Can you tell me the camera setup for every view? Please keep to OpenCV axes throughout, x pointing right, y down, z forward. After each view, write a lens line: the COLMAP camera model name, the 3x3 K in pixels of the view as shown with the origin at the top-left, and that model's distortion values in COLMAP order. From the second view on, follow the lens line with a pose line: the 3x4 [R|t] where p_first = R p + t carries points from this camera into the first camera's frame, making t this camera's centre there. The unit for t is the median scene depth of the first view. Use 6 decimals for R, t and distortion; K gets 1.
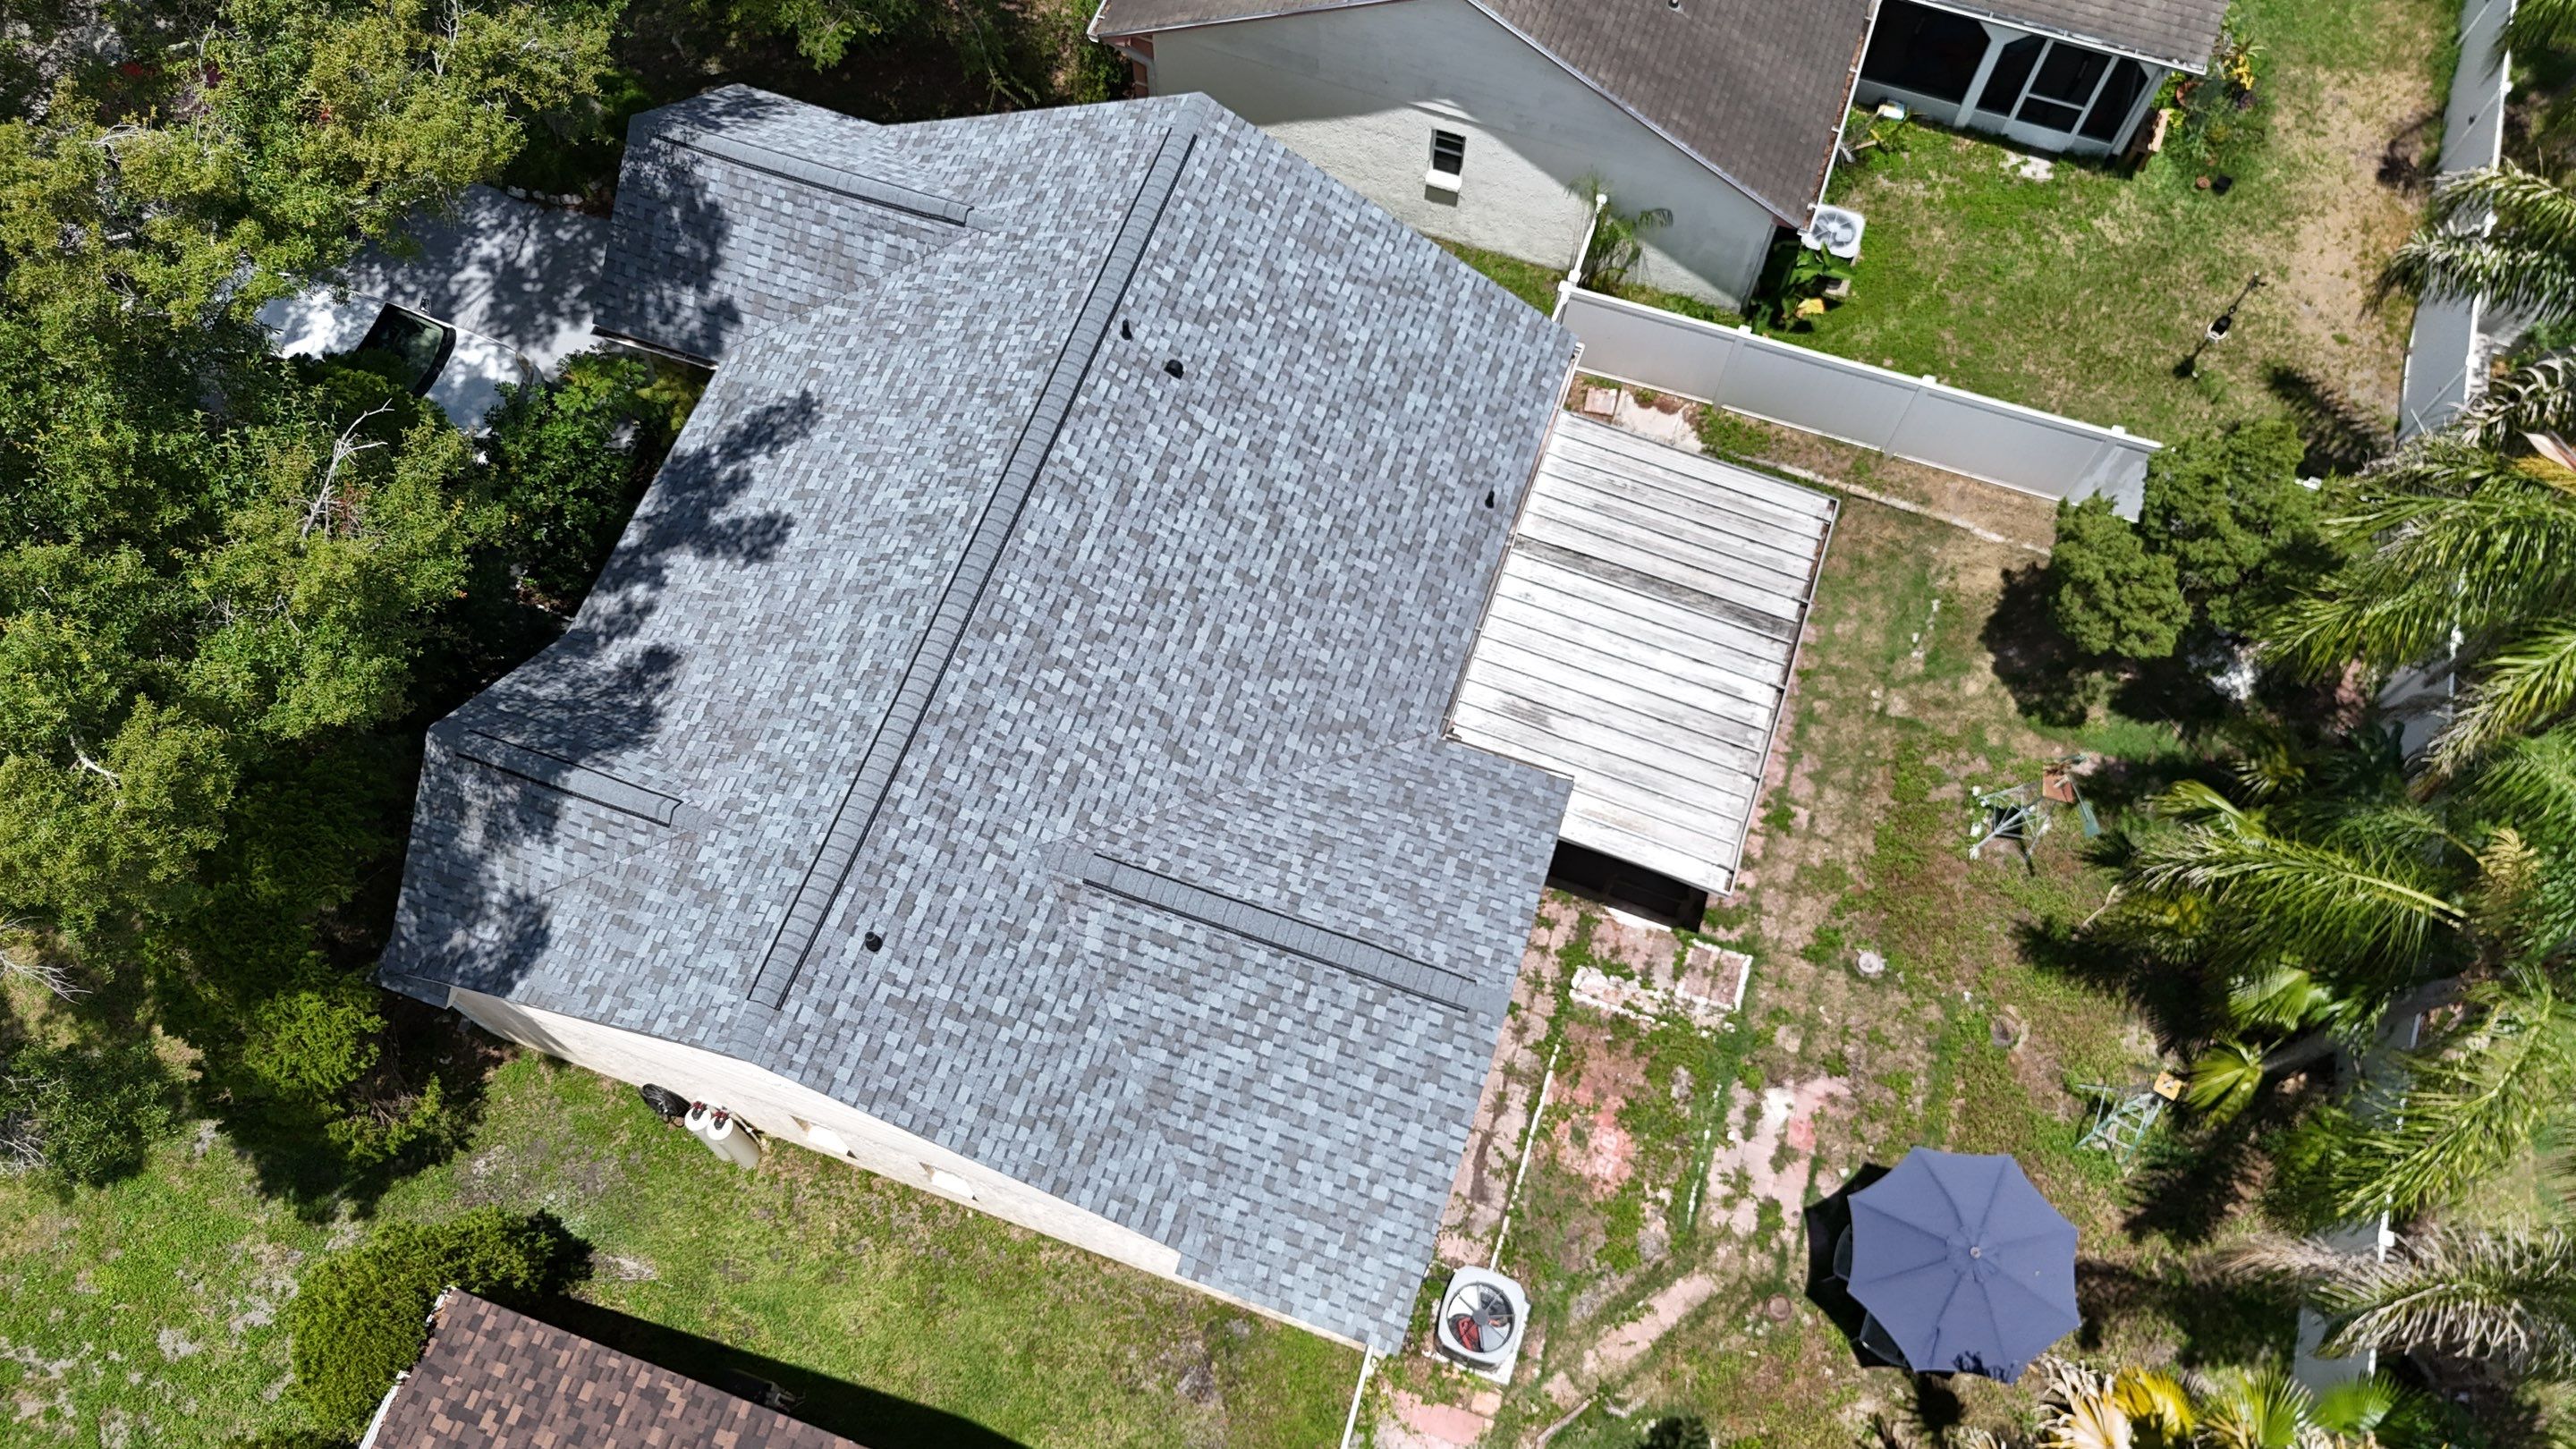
lens RADIAL K [[1915.2, 0, 1279.1], [0, 1915.2, 715.0], [0, 0, 1]] dist [0.060295, -0.068889]
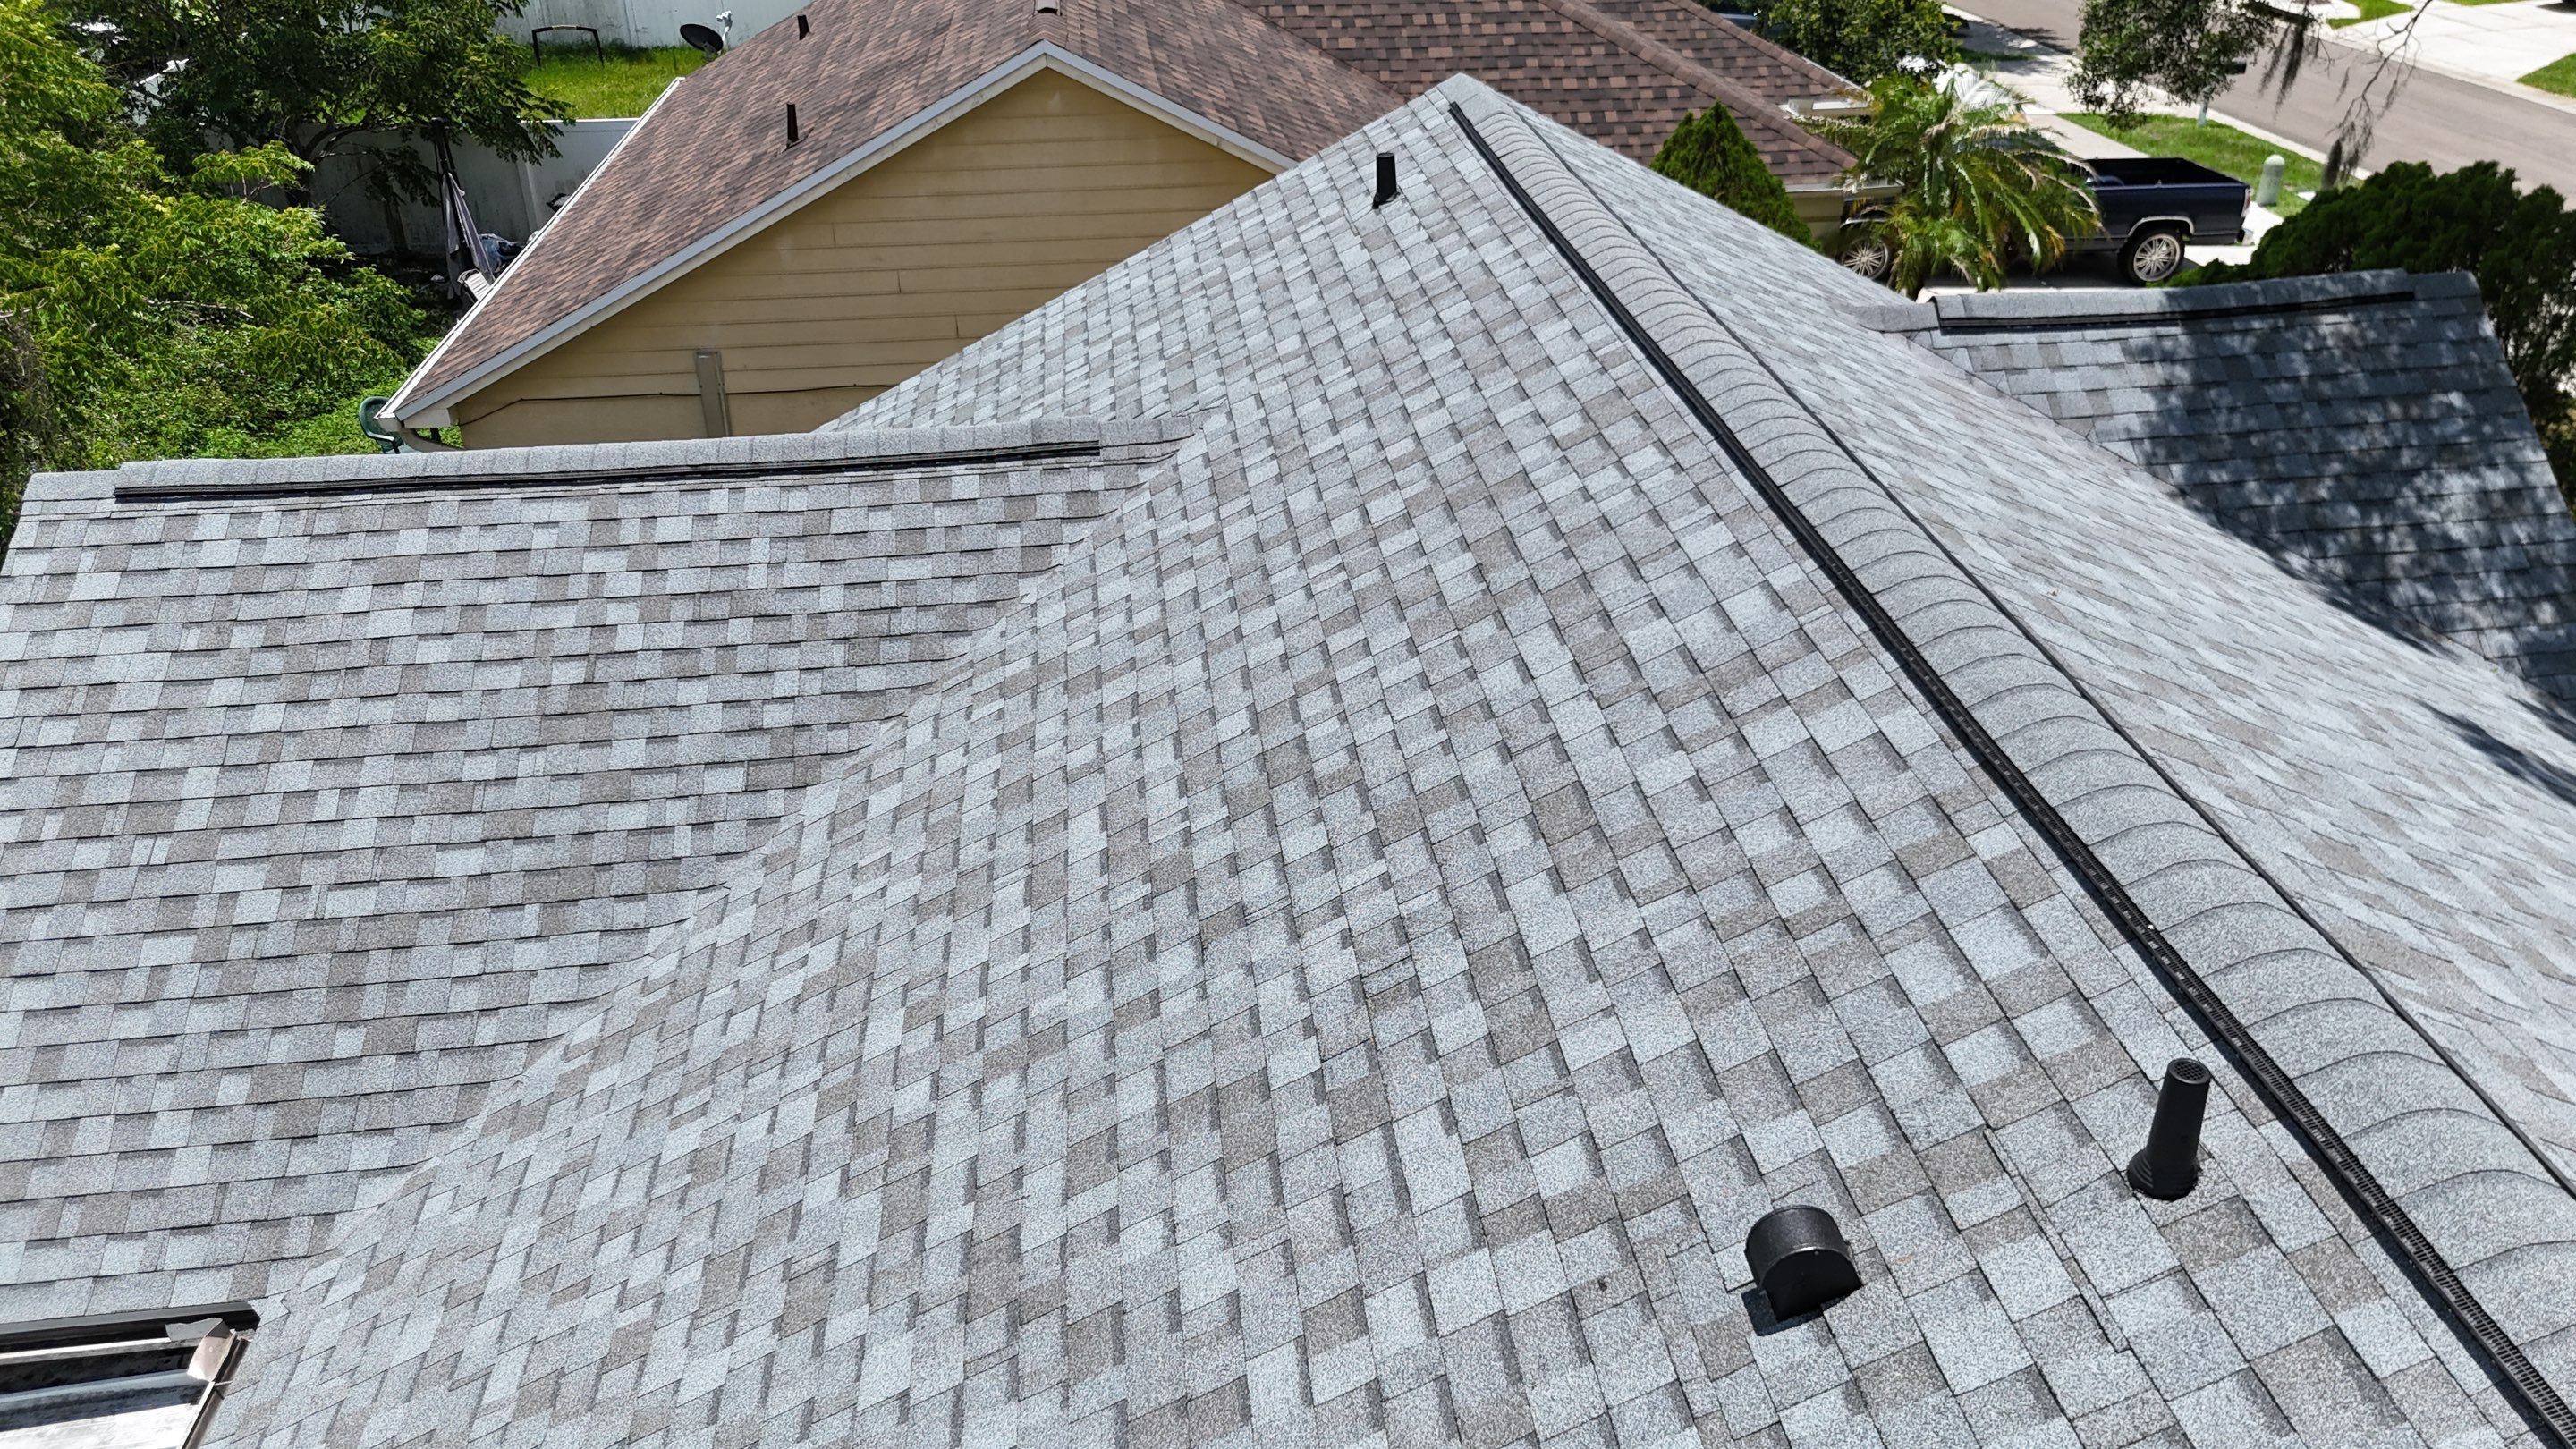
lens RADIAL K [[1915.2, 0, 1293.0], [0, 1915.2, 716.8], [0, 0, 1]] dist [0.060295, -0.068889]
pose [[-0.901939, 0.221158, -0.370938, 0.032630], [-0.386396, -0.029634, 0.921857, -0.300652], [0.192884, 0.974788, 0.112182, 0.893775]]
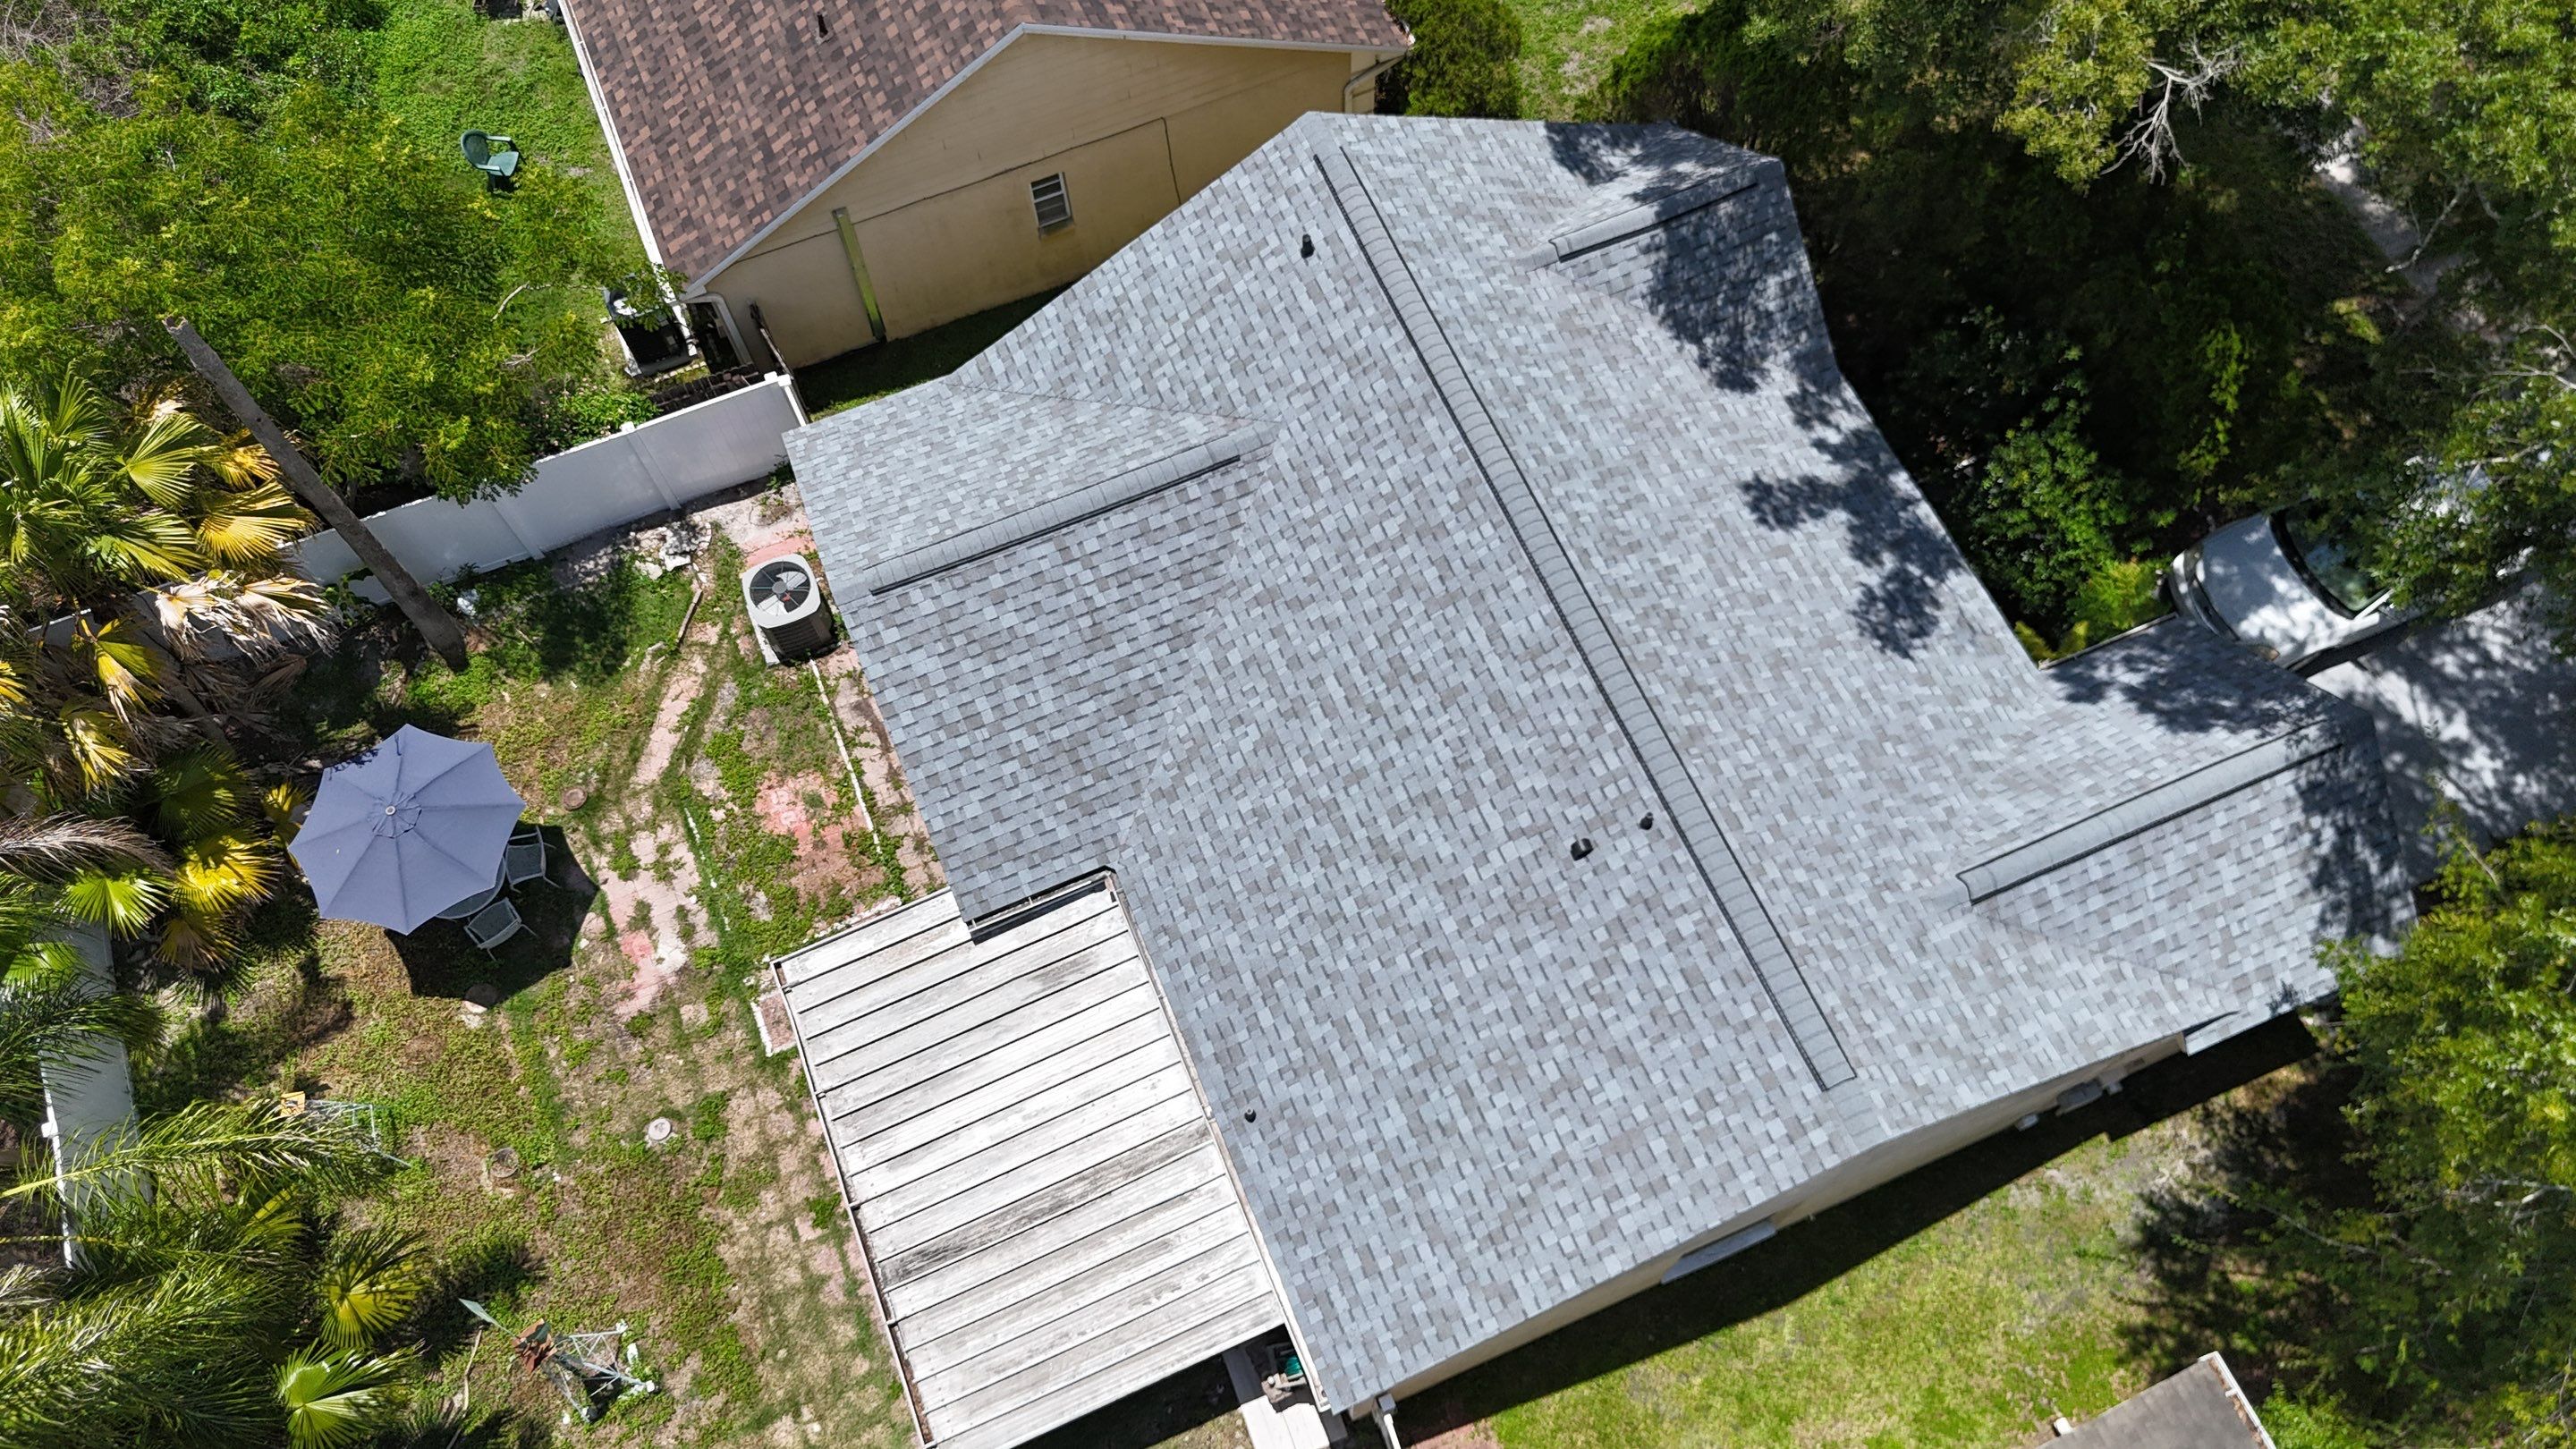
lens RADIAL K [[1915.2, 0, 1290.2], [0, 1915.2, 723.2], [0, 0, 1]] dist [0.060295, -0.068889]
pose [[-0.738662, 0.620403, -0.263587, 0.214598], [-0.600811, -0.428662, 0.674741, -0.616252], [0.305621, 0.656772, 0.689381, 0.342048]]
